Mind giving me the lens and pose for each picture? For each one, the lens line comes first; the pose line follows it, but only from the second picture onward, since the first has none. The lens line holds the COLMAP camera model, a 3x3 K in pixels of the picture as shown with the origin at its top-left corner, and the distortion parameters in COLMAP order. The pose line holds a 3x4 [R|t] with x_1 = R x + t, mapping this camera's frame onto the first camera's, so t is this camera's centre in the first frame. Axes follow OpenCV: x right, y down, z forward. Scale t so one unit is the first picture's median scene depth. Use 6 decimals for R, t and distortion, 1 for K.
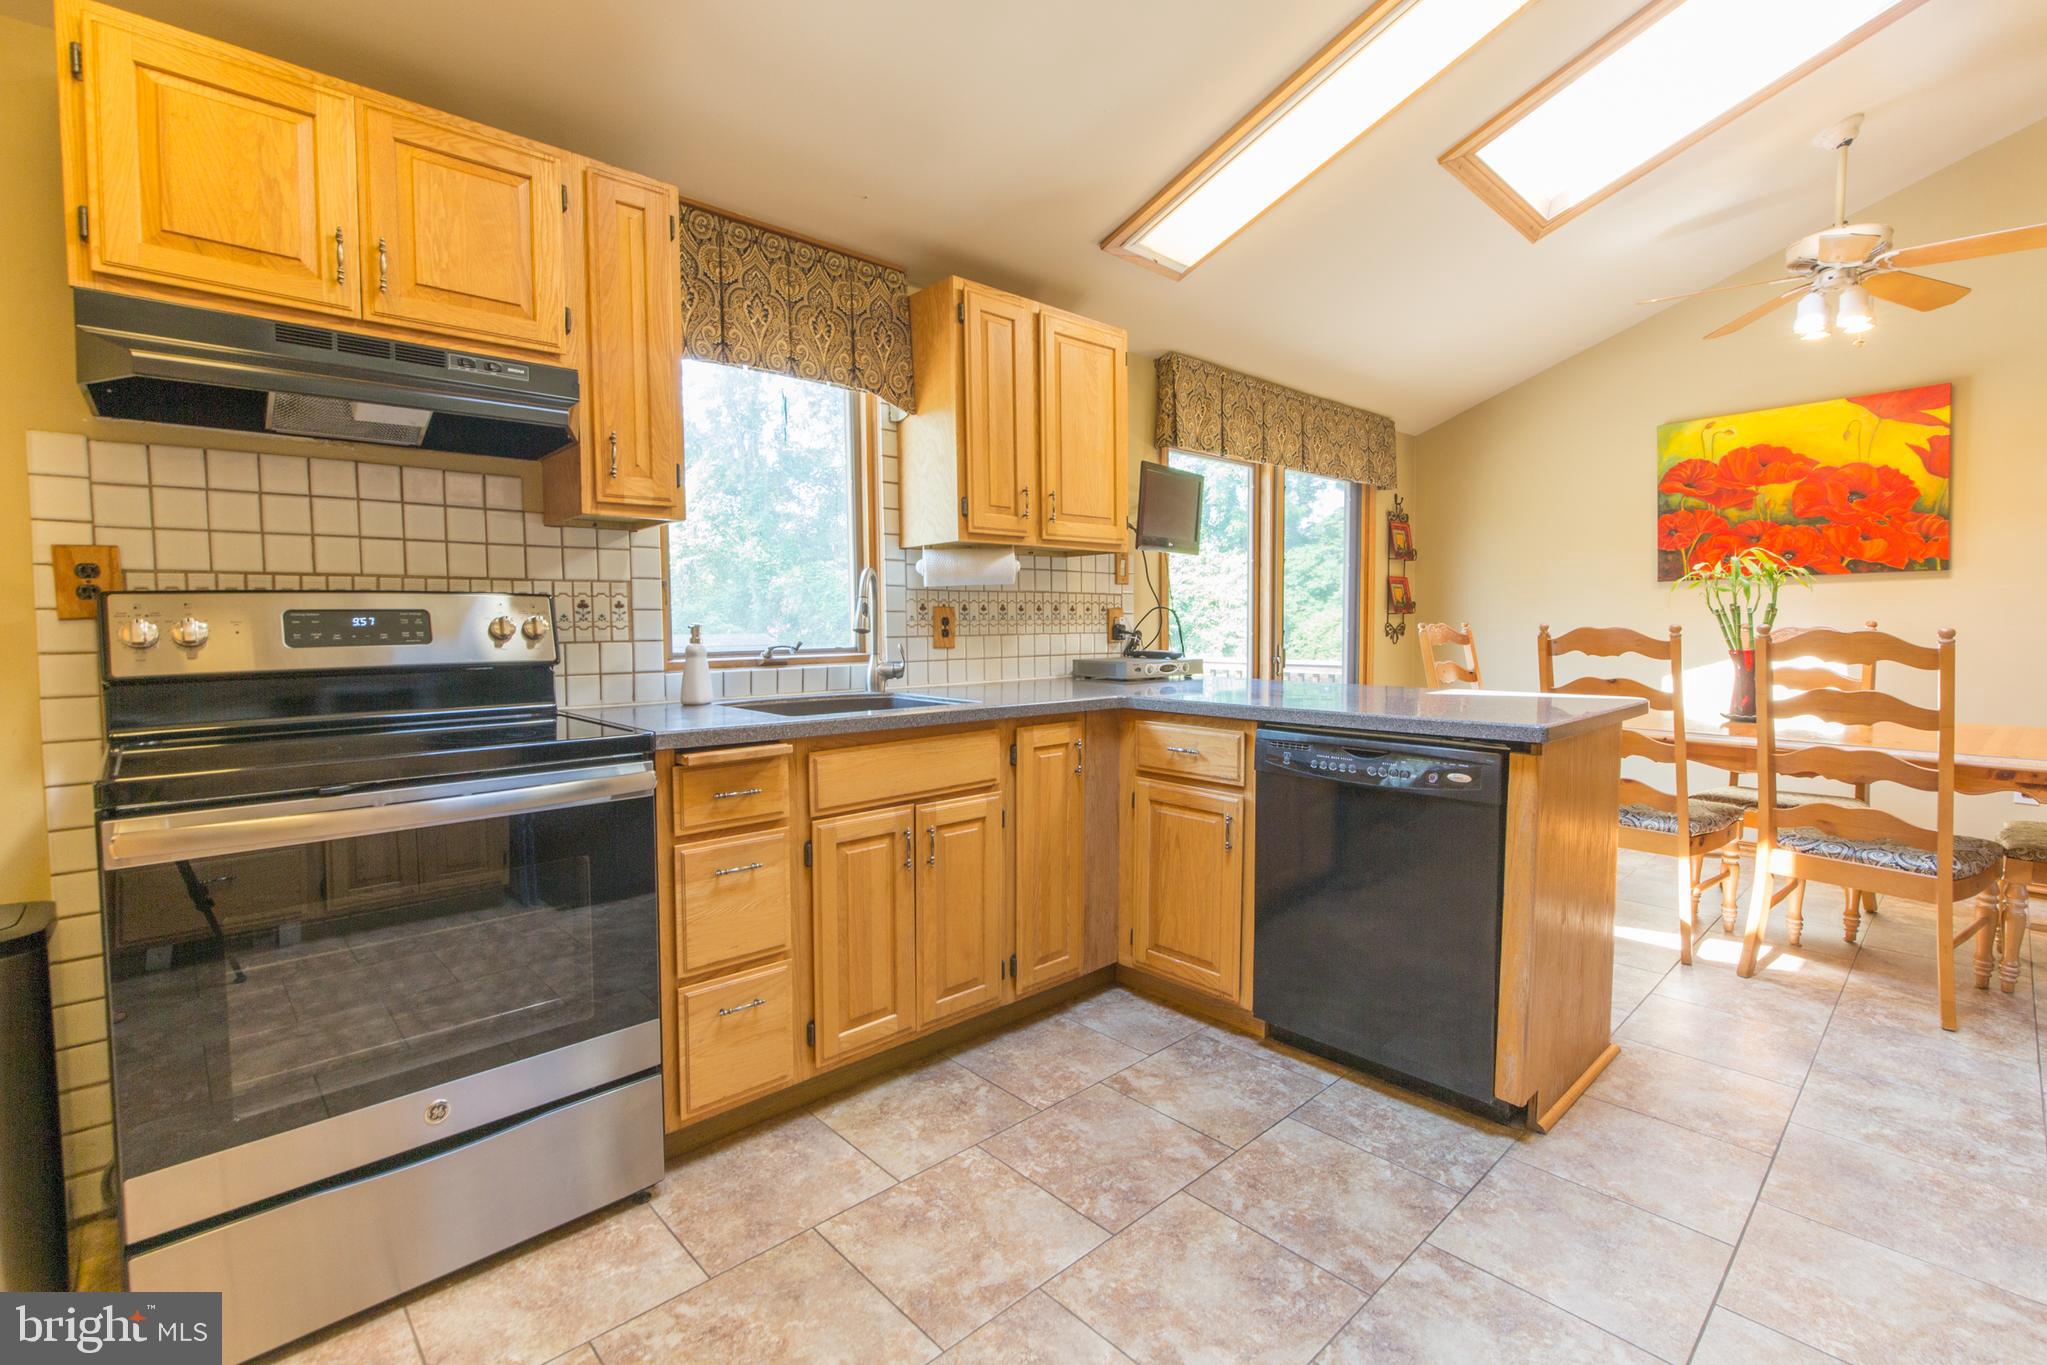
lens RADIAL K [[914.1, 0, 1034.4], [0, 914.1, 670.2], [0, 0, 1]] dist [-0.002596, -0.000147]
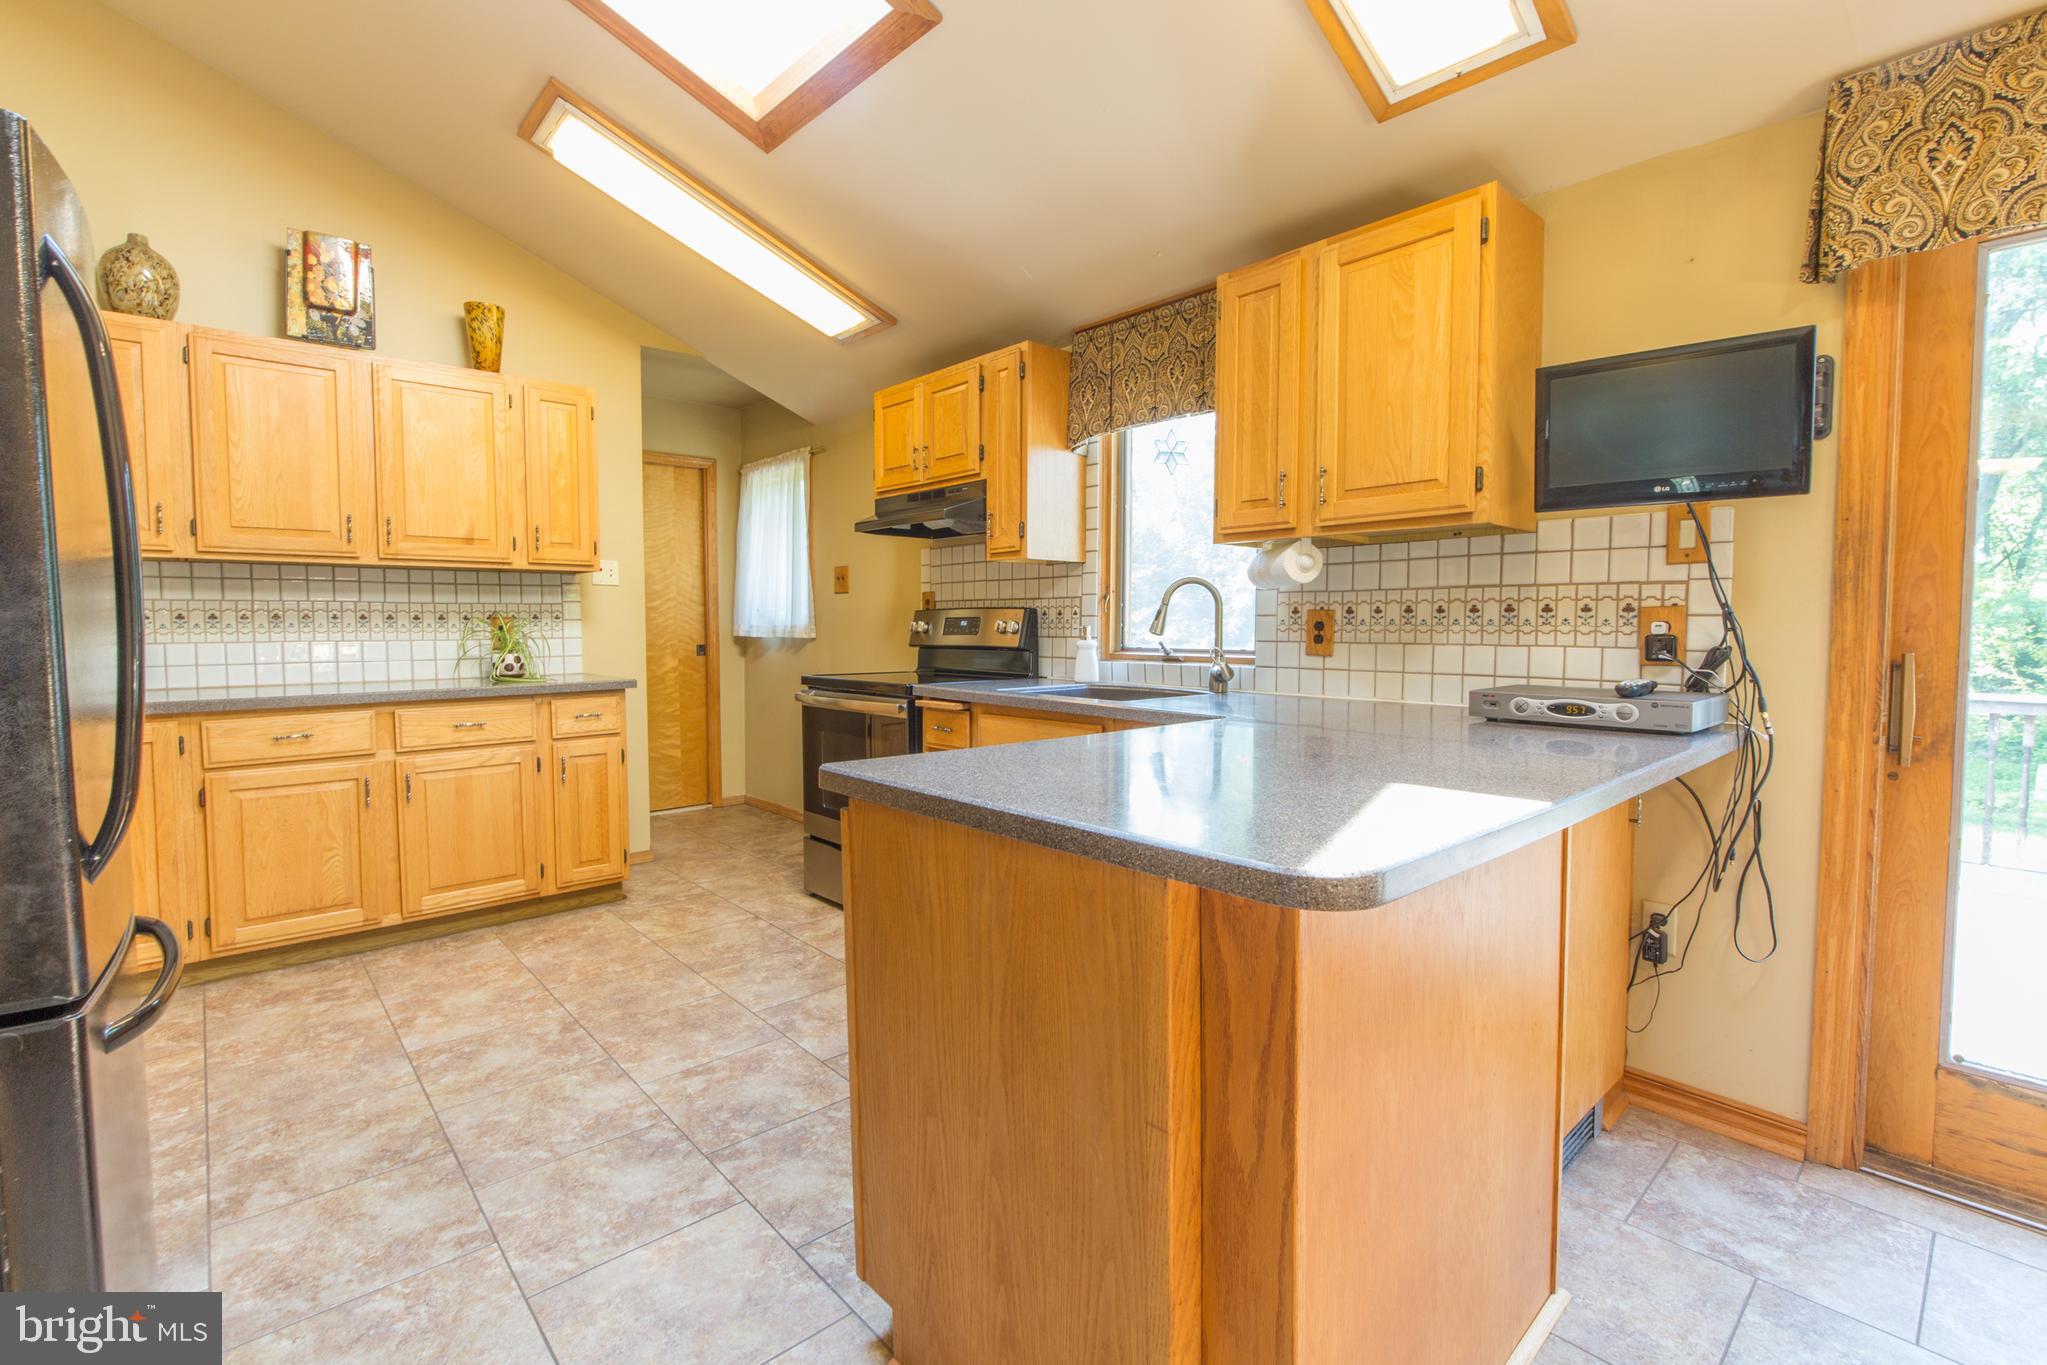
lens RADIAL K [[914.1, 0, 1009.9], [0, 914.1, 672.5], [0, 0, 1]] dist [-0.002596, -0.000147]
pose [[-0.029312, 0.056116, -0.997994, 0.985887], [-0.058219, 0.996632, 0.057749, -0.051255], [0.997873, 0.059795, -0.025946, 0.879038]]
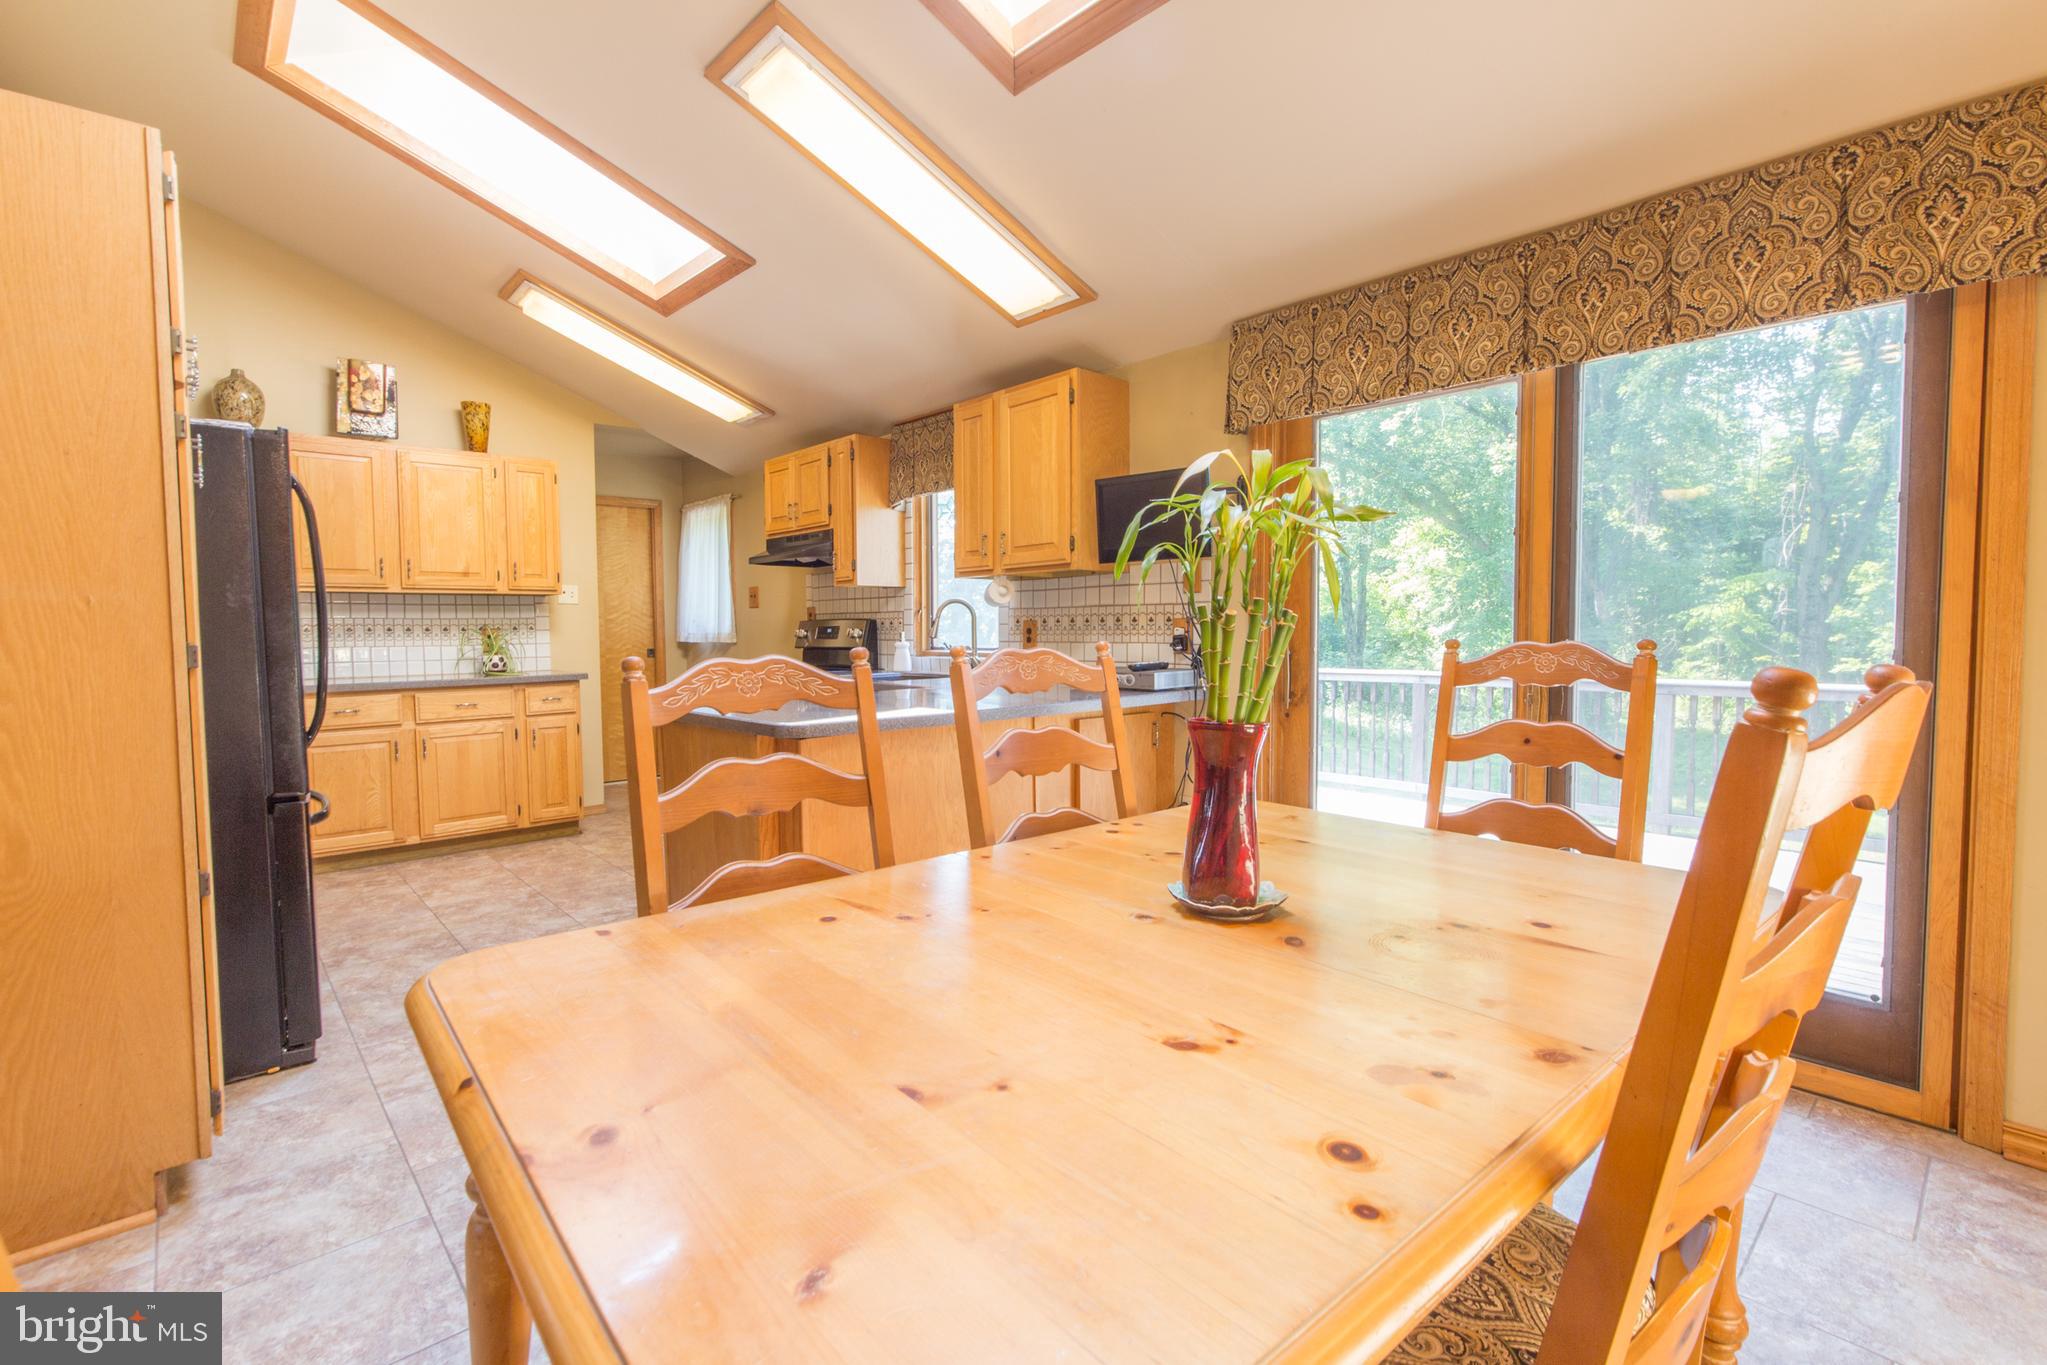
lens RADIAL K [[914.1, 0, 1009.2], [0, 914.1, 672.4], [0, 0, 1]] dist [-0.002596, -0.000147]
pose [[-0.023106, 0.051134, -0.998424, 1.541967], [-0.050827, 0.997339, 0.052255, -0.075305], [0.998440, 0.051954, -0.020445, 1.218639]]
